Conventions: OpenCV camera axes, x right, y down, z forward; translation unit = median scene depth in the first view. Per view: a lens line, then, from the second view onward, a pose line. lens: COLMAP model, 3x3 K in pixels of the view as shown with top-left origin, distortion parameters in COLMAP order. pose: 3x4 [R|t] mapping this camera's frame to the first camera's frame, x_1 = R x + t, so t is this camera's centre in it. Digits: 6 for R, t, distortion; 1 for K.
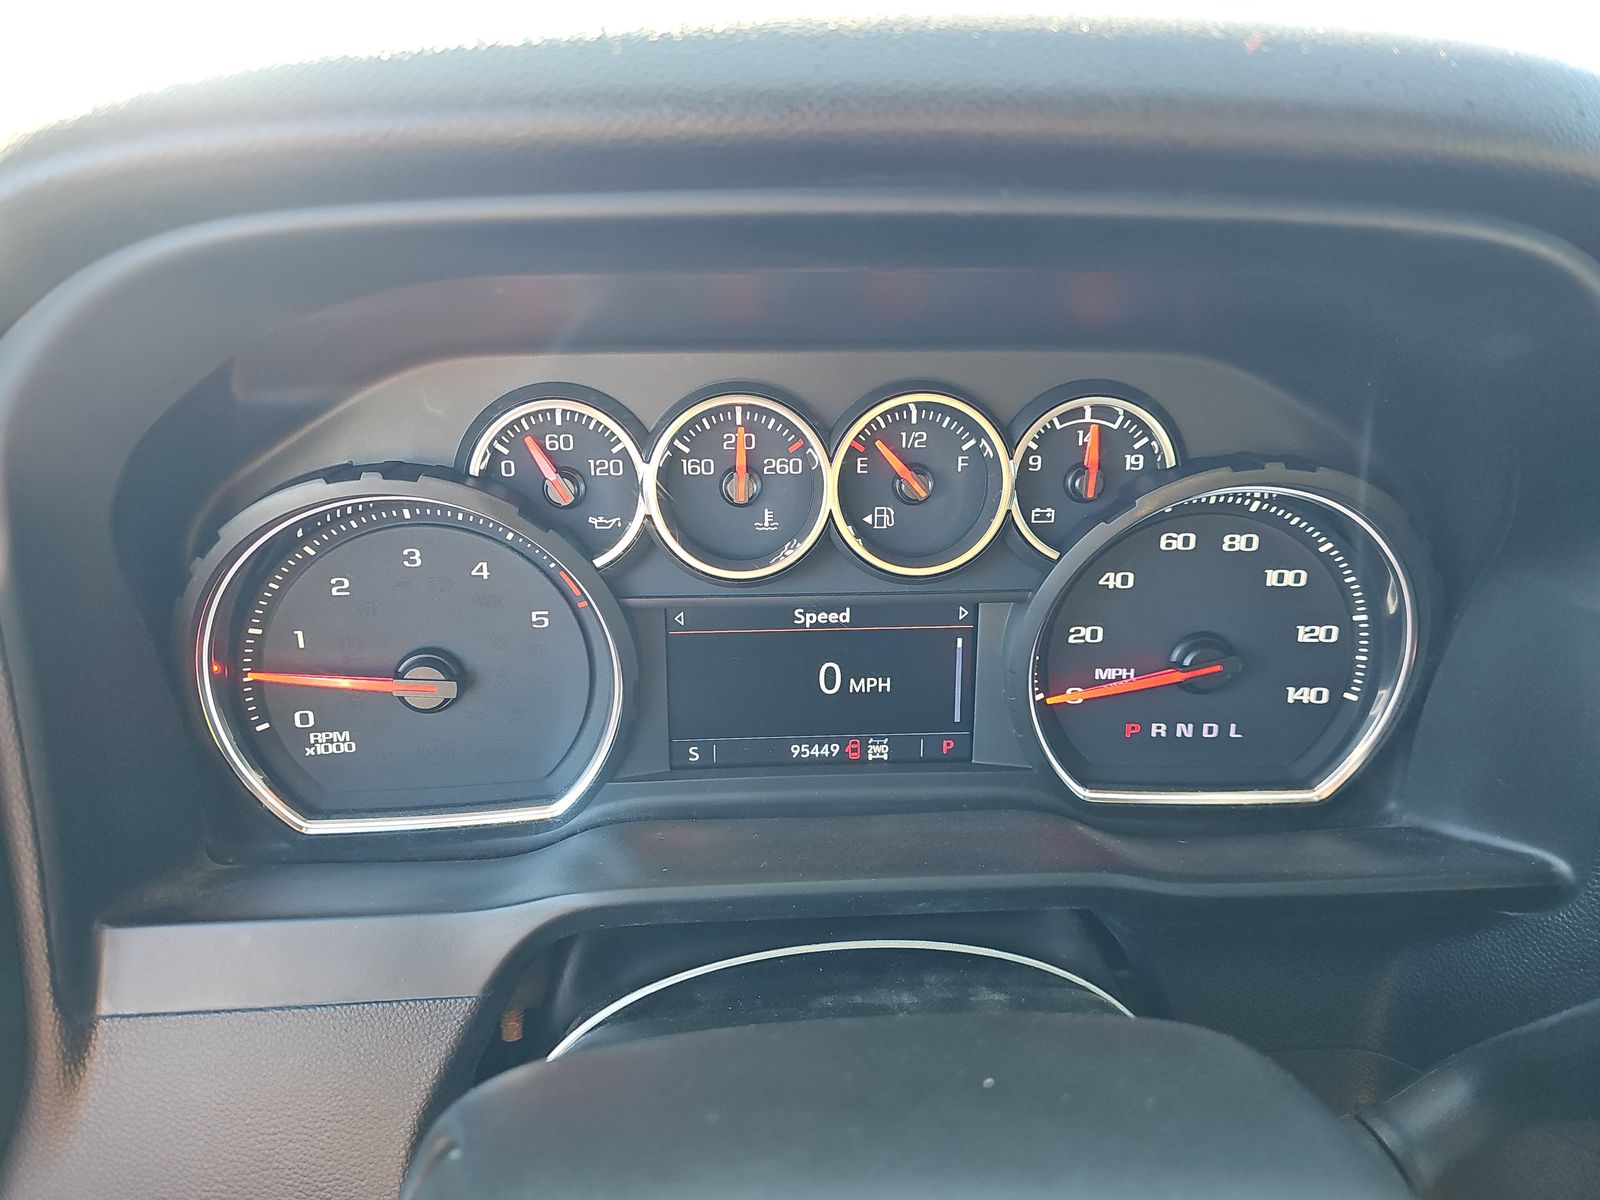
lens RADIAL K [[1074.2, 0, 802.0], [0, 1074.2, 601.2], [0, 0, 1]] dist [-0.002794, -0.001077]
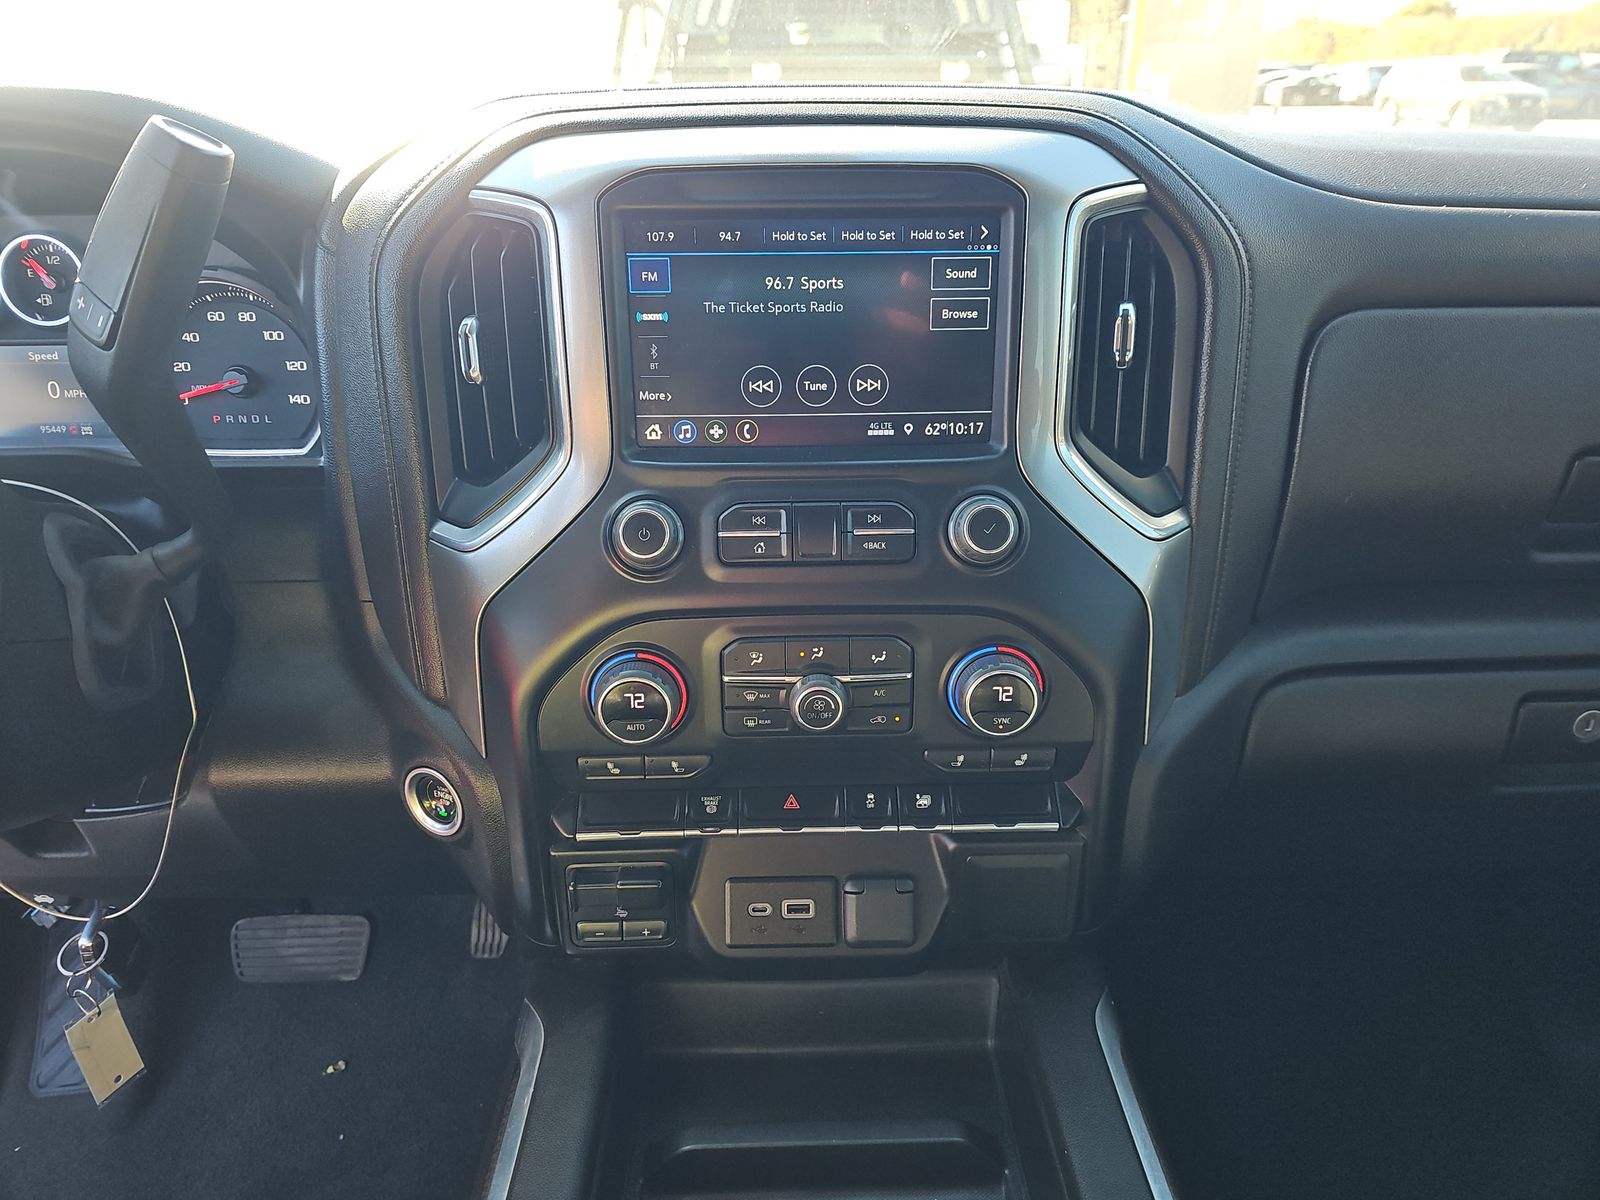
lens RADIAL K [[1074.2, 0, 799.7], [0, 1074.2, 599.0], [0, 0, 1]] dist [-0.002794, -0.001077]
pose [[0.999991, 0.003865, -0.001500, 1.408840], [-0.003763, 0.998025, 0.062707, 0.329676], [0.001739, -0.062701, 0.998031, -0.975753]]
